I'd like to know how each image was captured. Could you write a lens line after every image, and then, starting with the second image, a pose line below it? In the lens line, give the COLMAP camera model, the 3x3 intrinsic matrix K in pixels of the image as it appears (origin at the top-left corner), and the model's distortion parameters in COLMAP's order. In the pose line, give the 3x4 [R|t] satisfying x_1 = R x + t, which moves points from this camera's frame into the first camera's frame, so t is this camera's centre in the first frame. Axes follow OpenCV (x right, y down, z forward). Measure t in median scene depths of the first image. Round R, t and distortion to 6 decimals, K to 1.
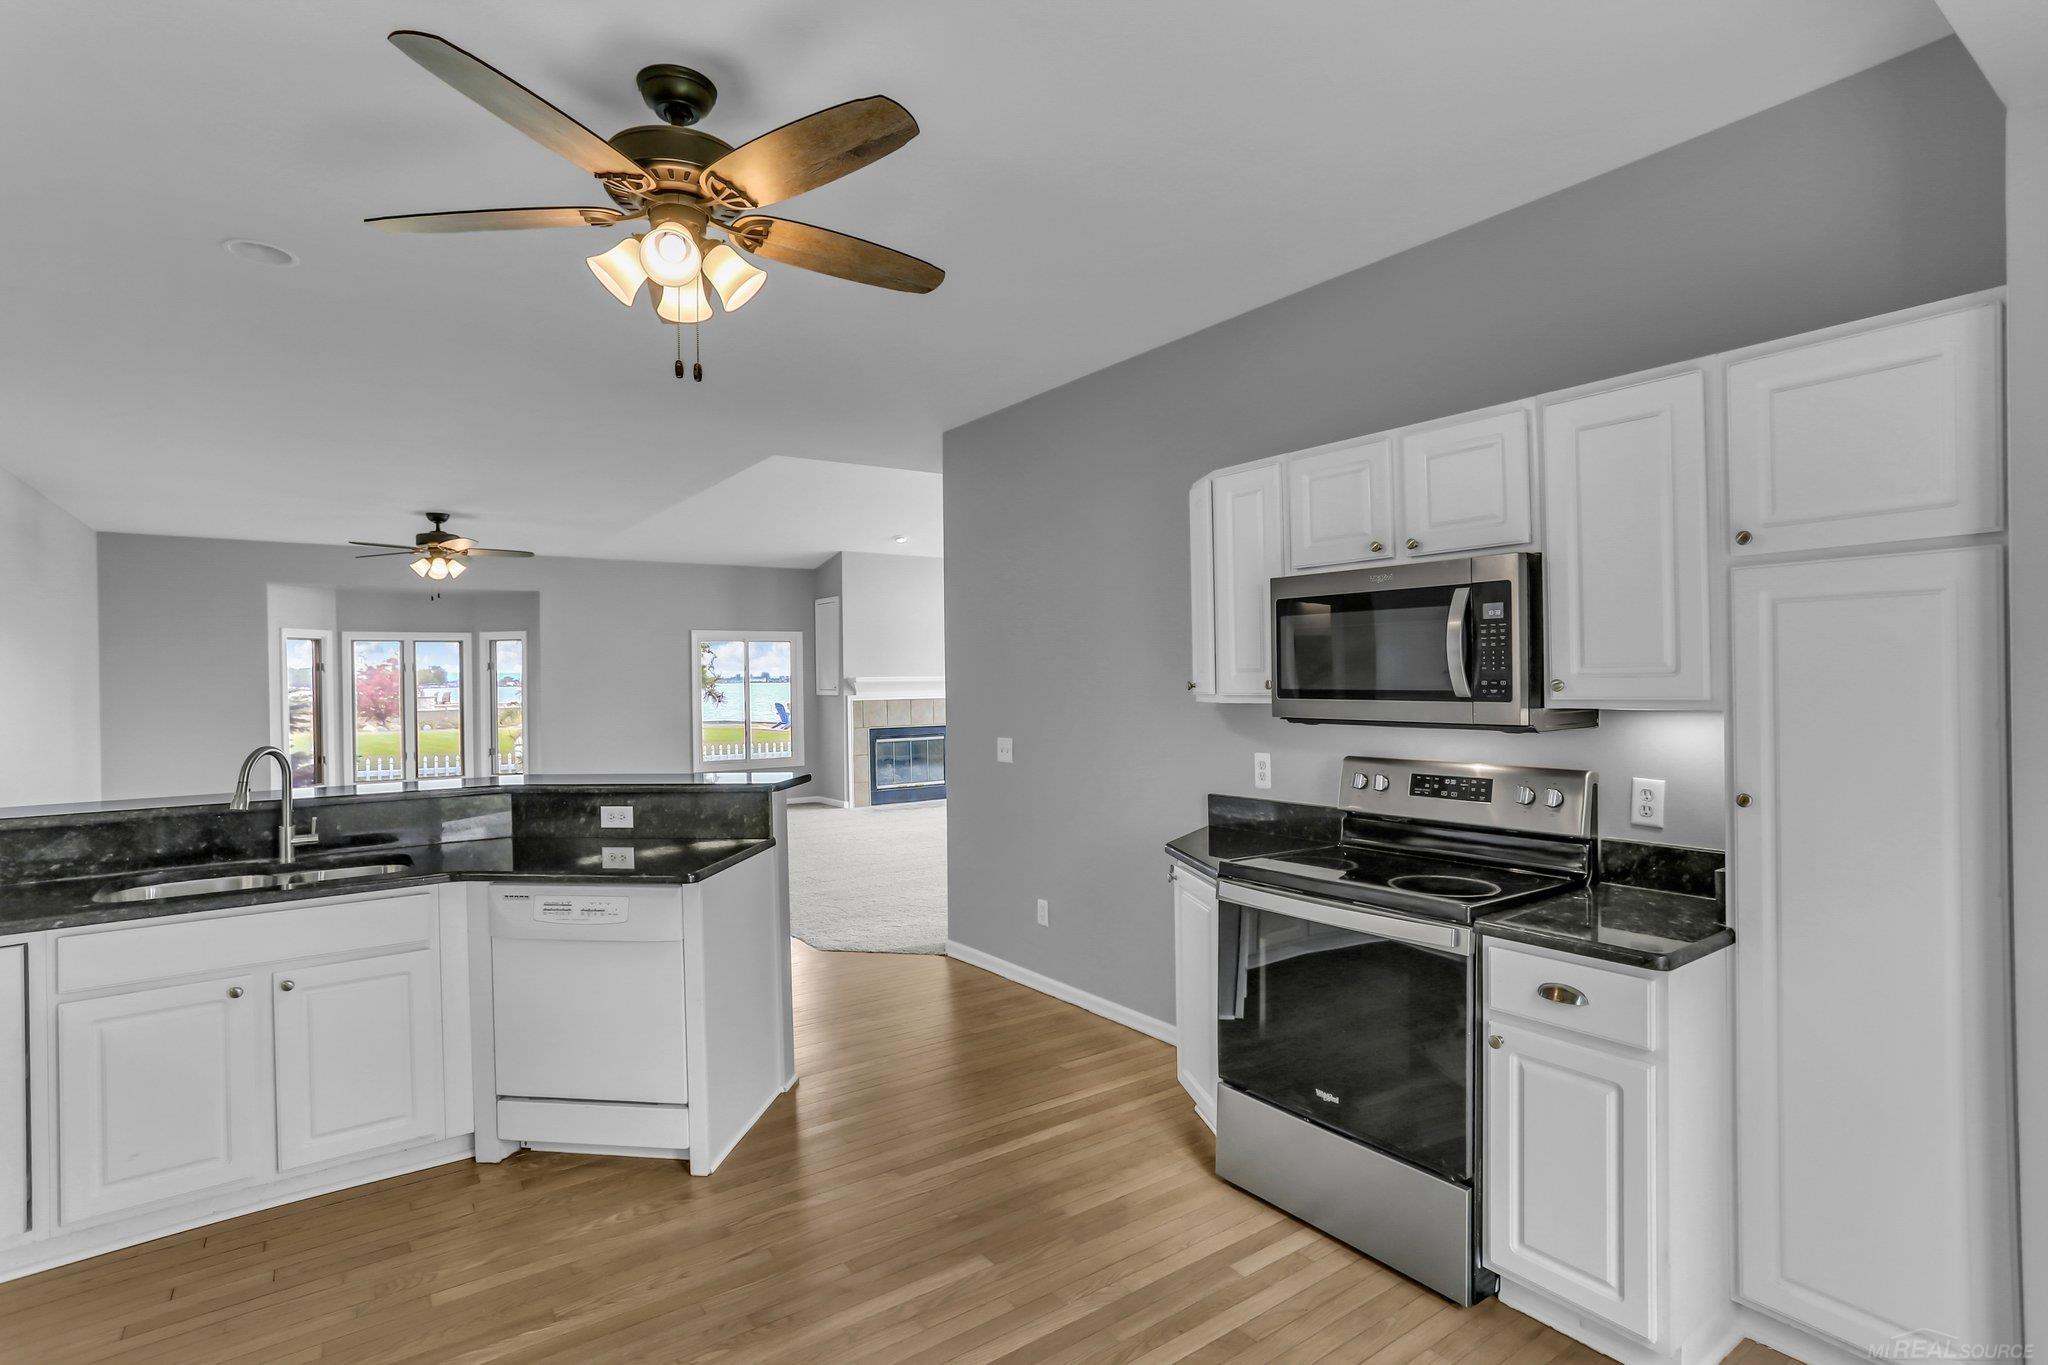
lens RADIAL K [[1006.2, 0, 1028.7], [0, 1006.2, 685.4], [0, 0, 1]] dist [-0.021091, 0.008374]
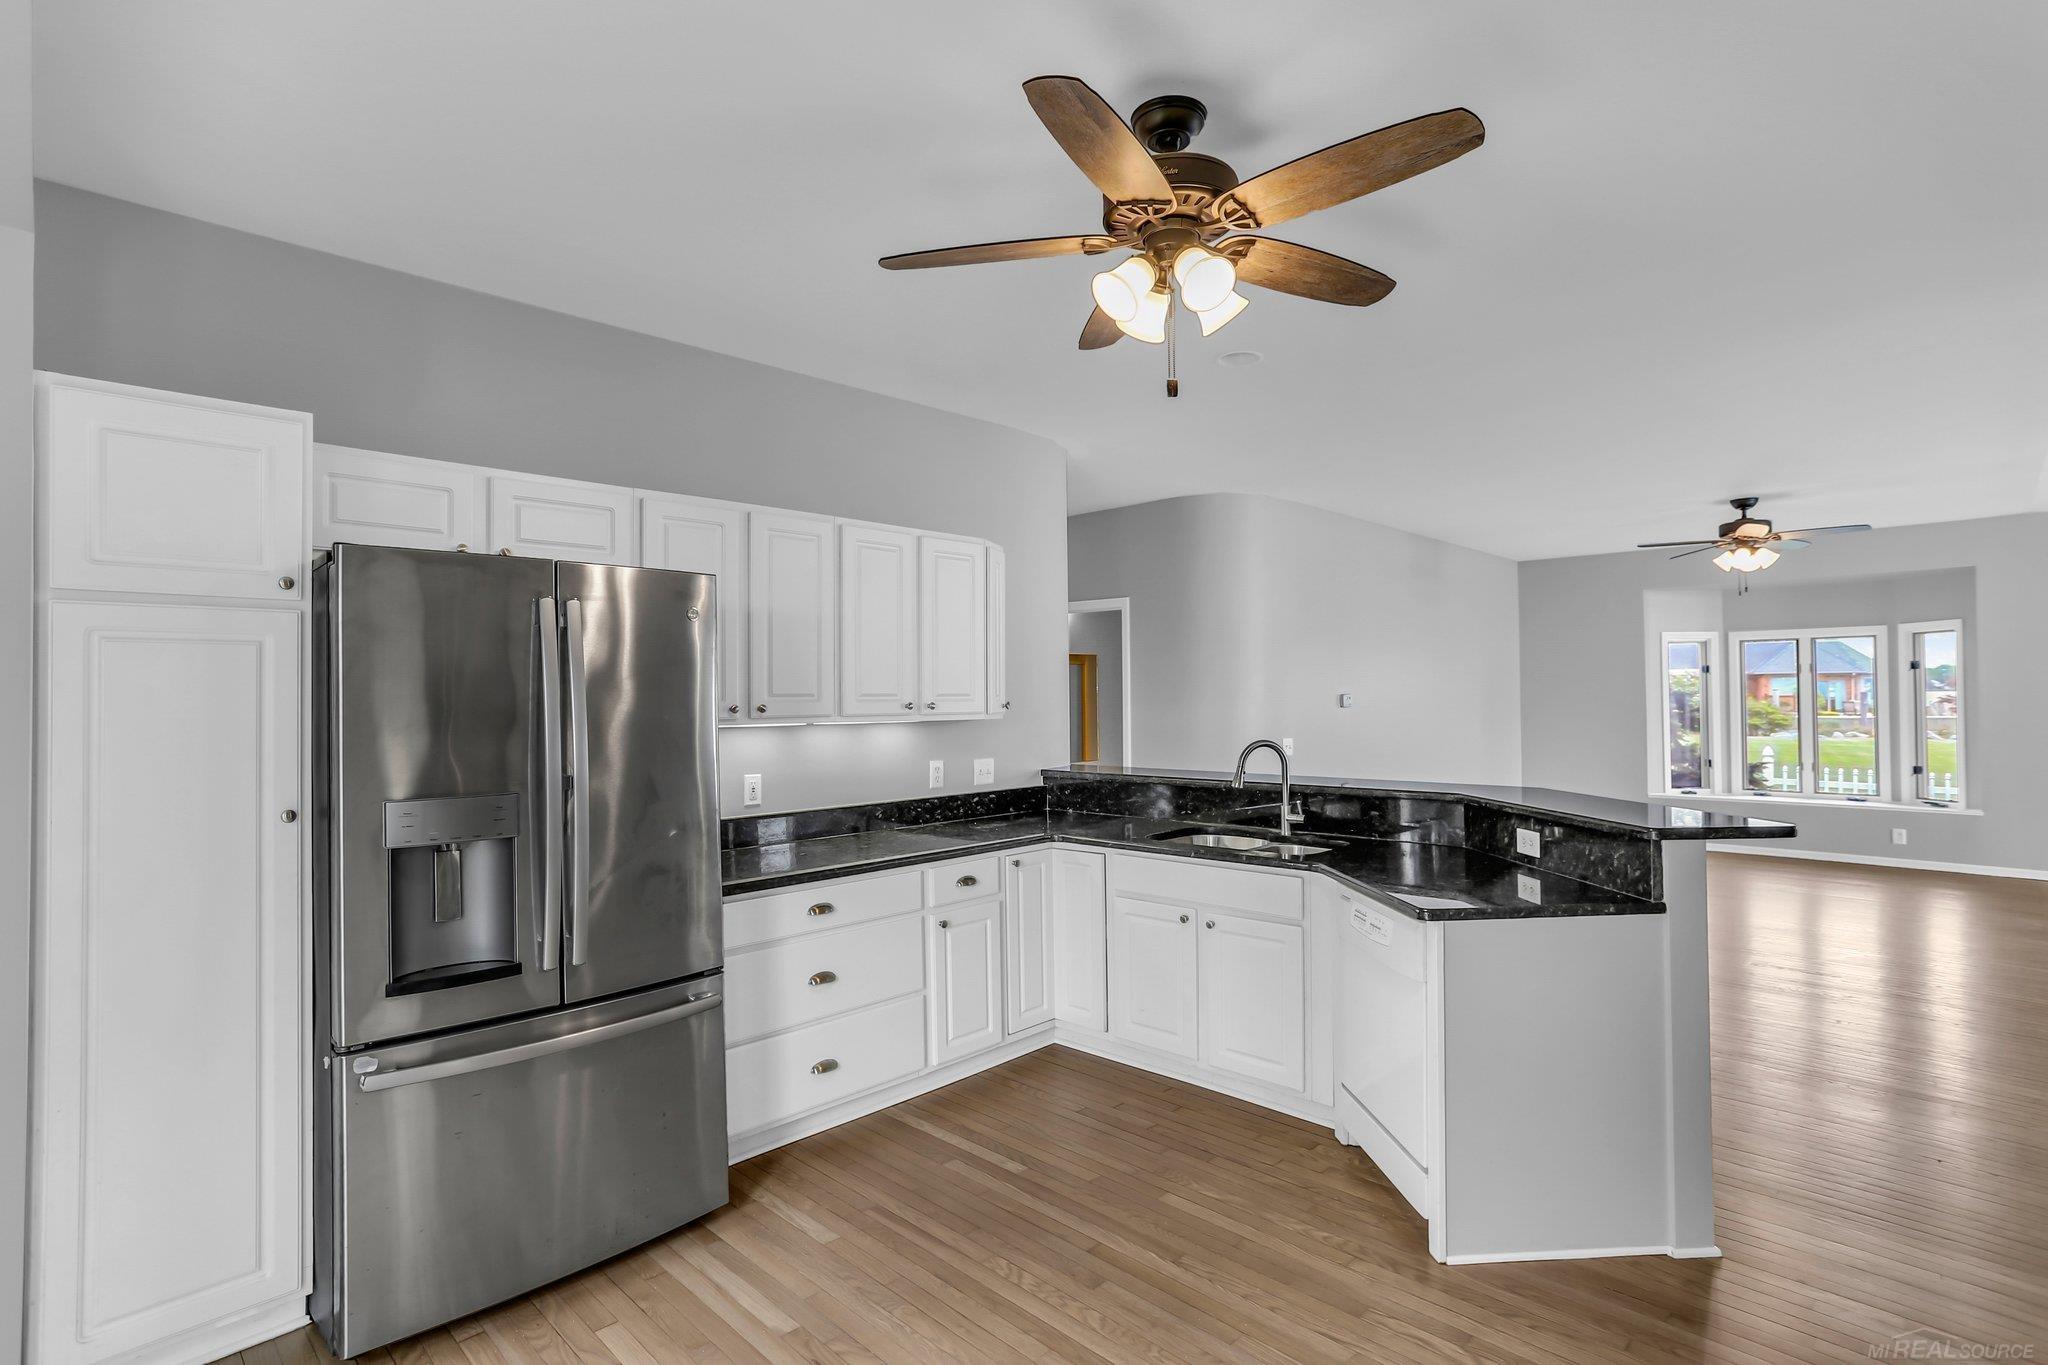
lens RADIAL K [[1006.2, 0, 1023.7], [0, 1006.2, 687.8], [0, 0, 1]] dist [-0.021091, 0.008374]
pose [[0.157753, 0.004444, -0.987469, 0.392168], [0.000110, 0.999990, 0.004518, -0.010228], [0.987479, -0.000821, 0.157751, 0.421199]]
